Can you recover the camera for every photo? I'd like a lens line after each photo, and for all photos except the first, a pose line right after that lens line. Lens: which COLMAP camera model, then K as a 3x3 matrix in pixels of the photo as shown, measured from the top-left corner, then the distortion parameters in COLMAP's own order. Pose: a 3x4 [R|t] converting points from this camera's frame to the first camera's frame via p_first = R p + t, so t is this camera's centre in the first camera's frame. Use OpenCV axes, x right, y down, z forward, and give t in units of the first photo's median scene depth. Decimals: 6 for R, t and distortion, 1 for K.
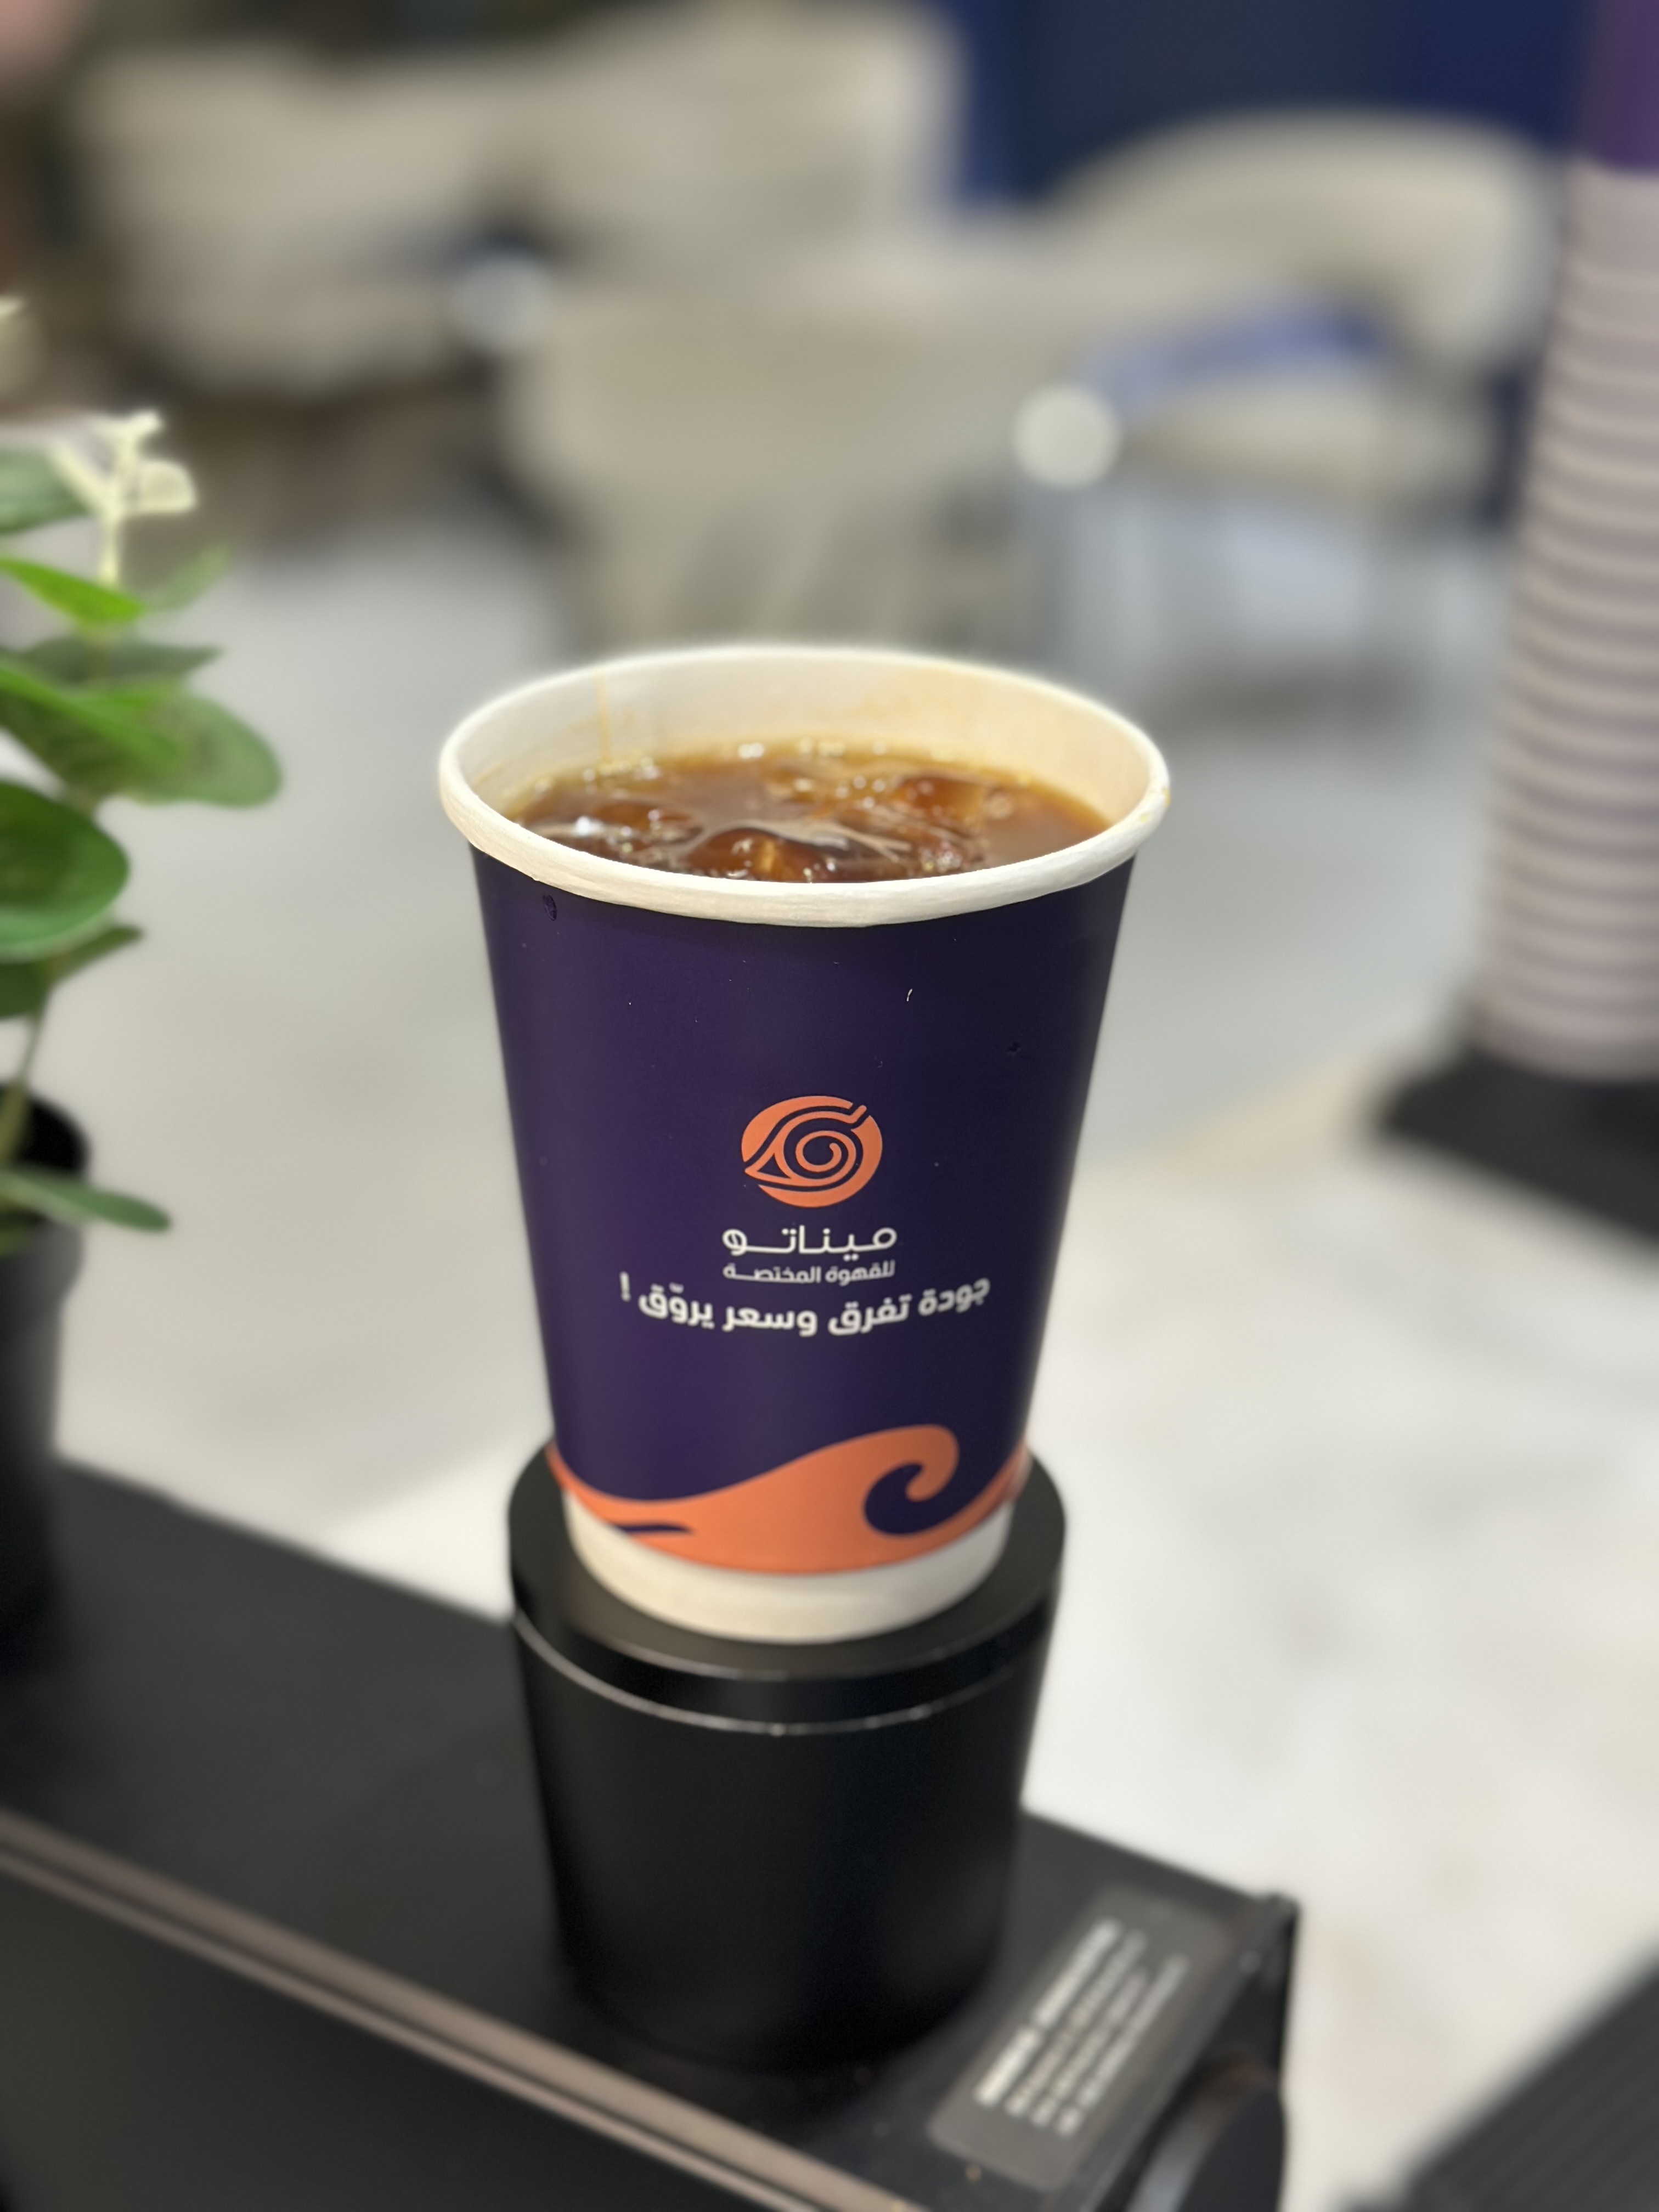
lens RADIAL K [[3136.4, 0, 800.6], [0, 3136.4, 1101.8], [0, 0, 1]] dist [0.085799, -0.026686]
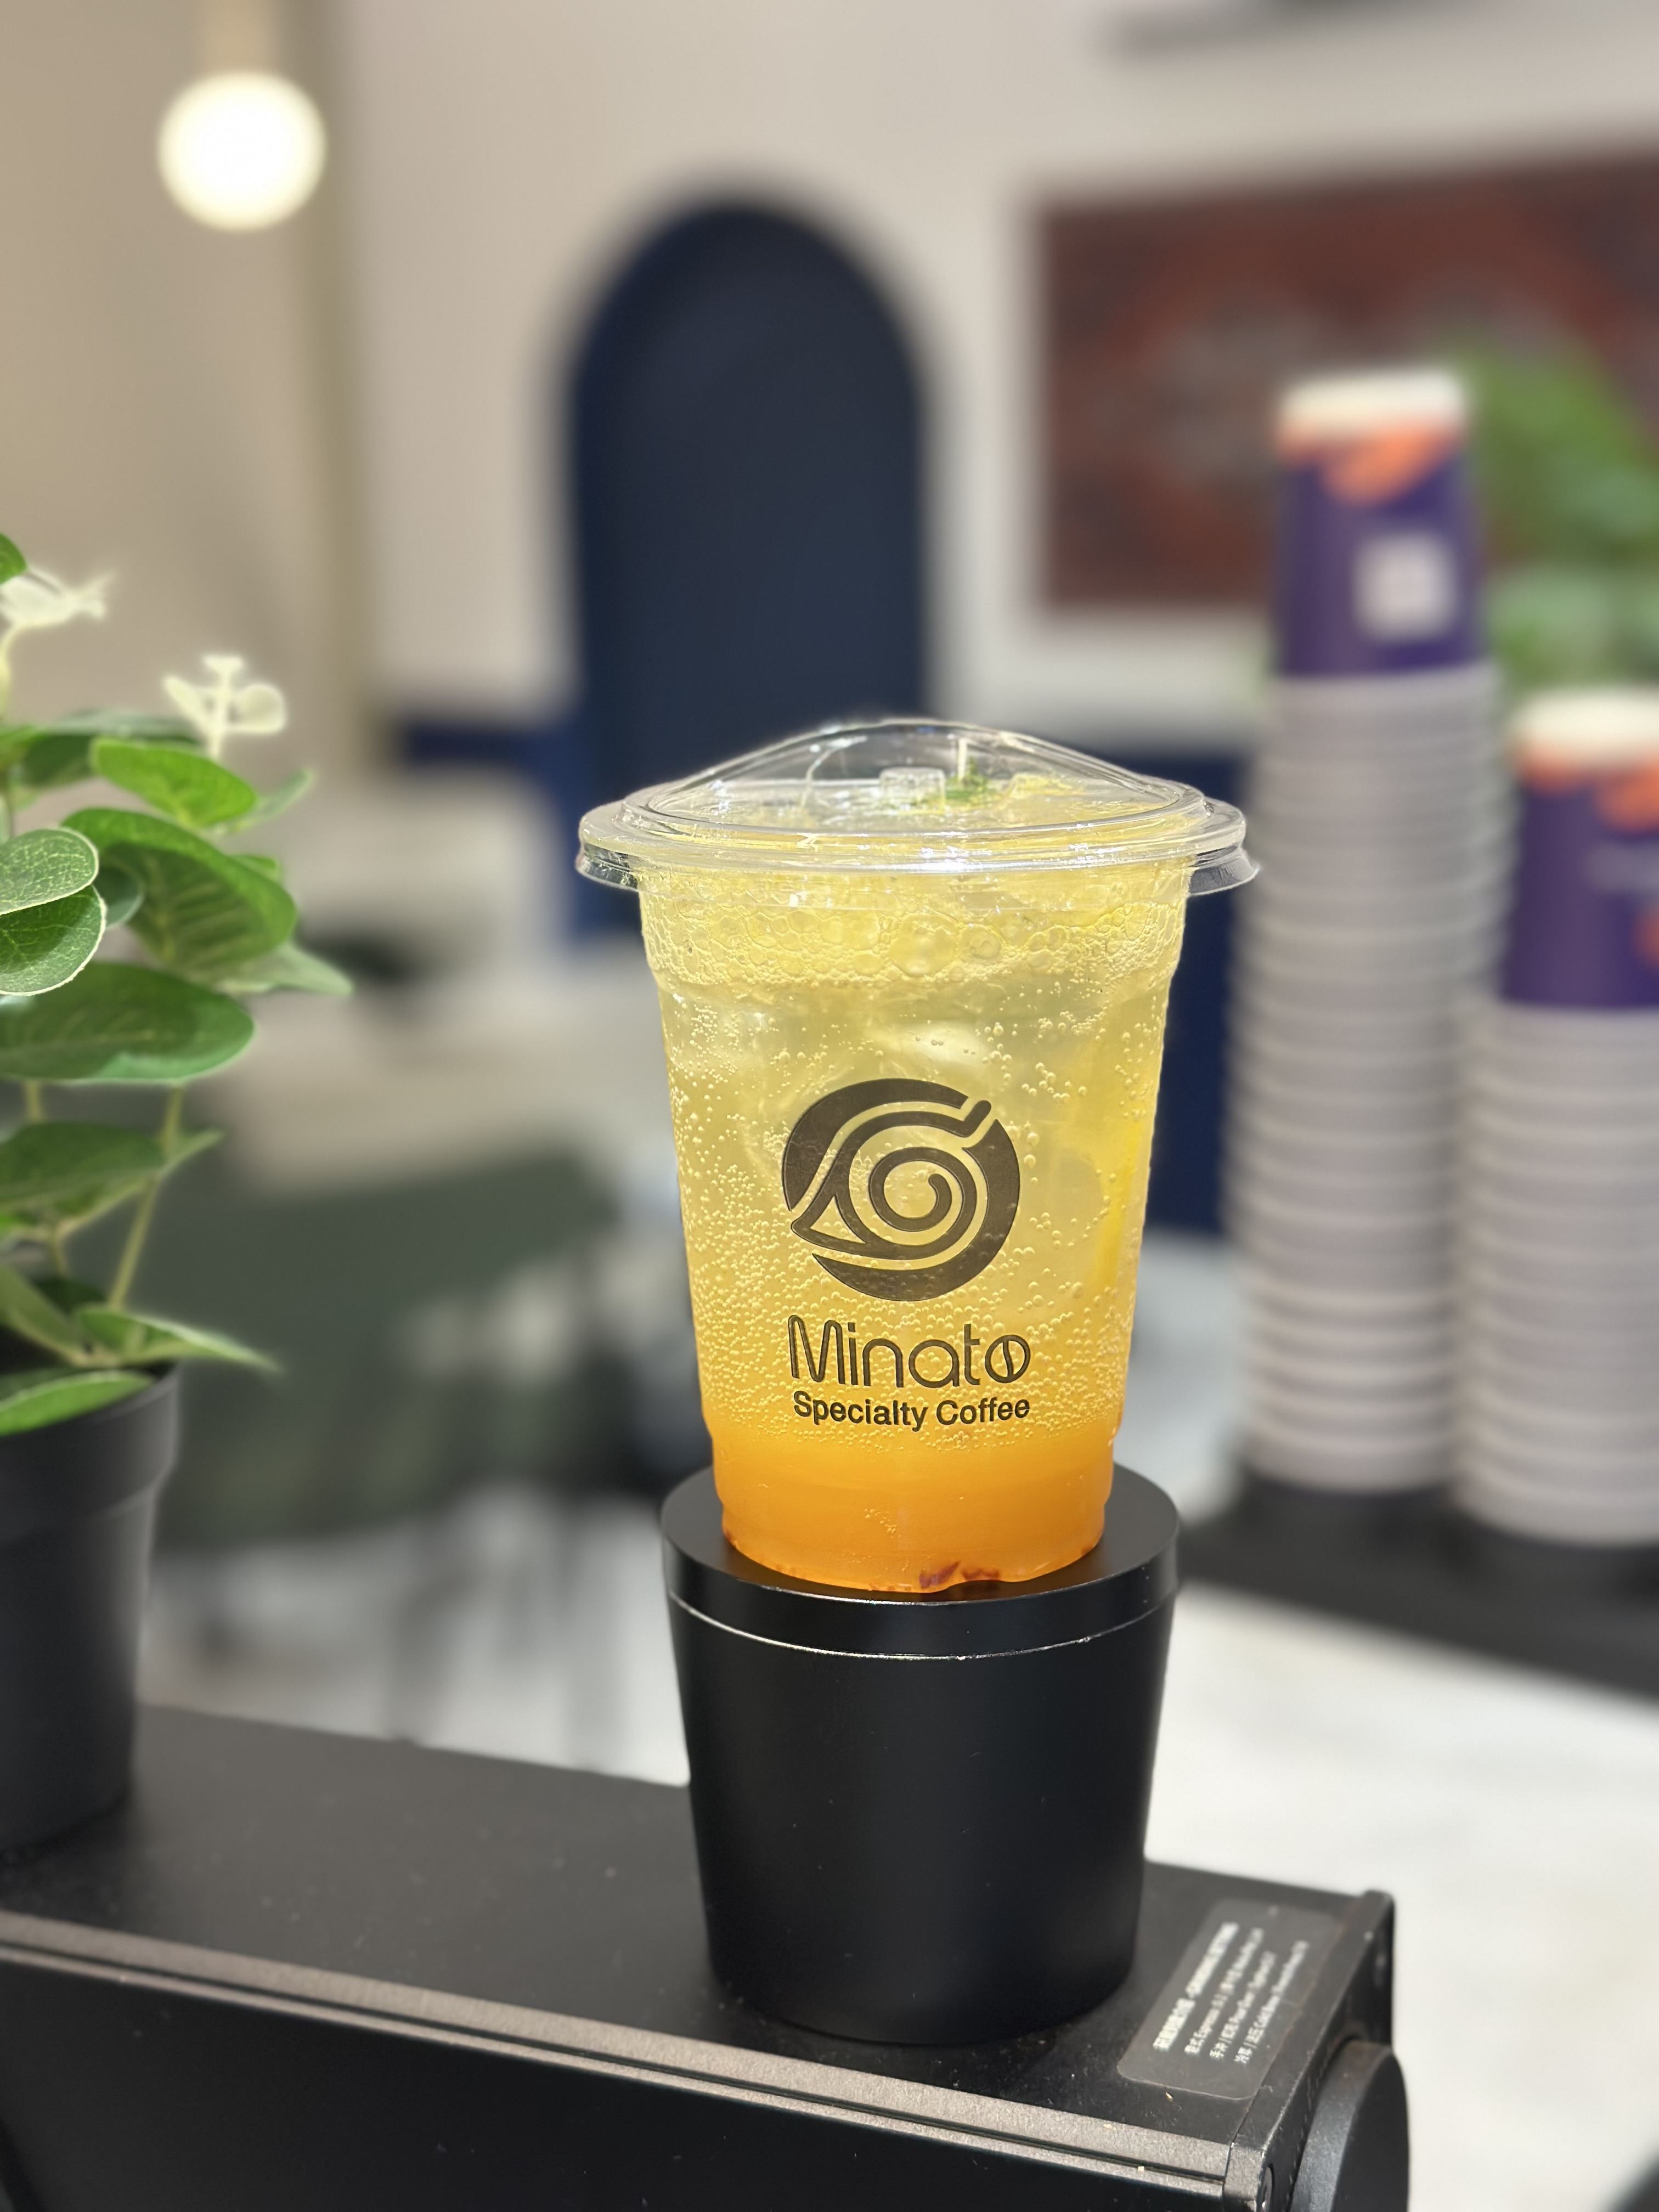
lens RADIAL K [[3105.2, 0, 829.5], [0, 3105.2, 1106.0], [0, 0, 1]] dist [0.125736, -0.084596]
pose [[0.988985, -0.055048, 0.137398, -0.172503], [0.086165, 0.968884, -0.232034, 0.235797], [-0.120349, 0.241318, 0.962955, -0.073767]]
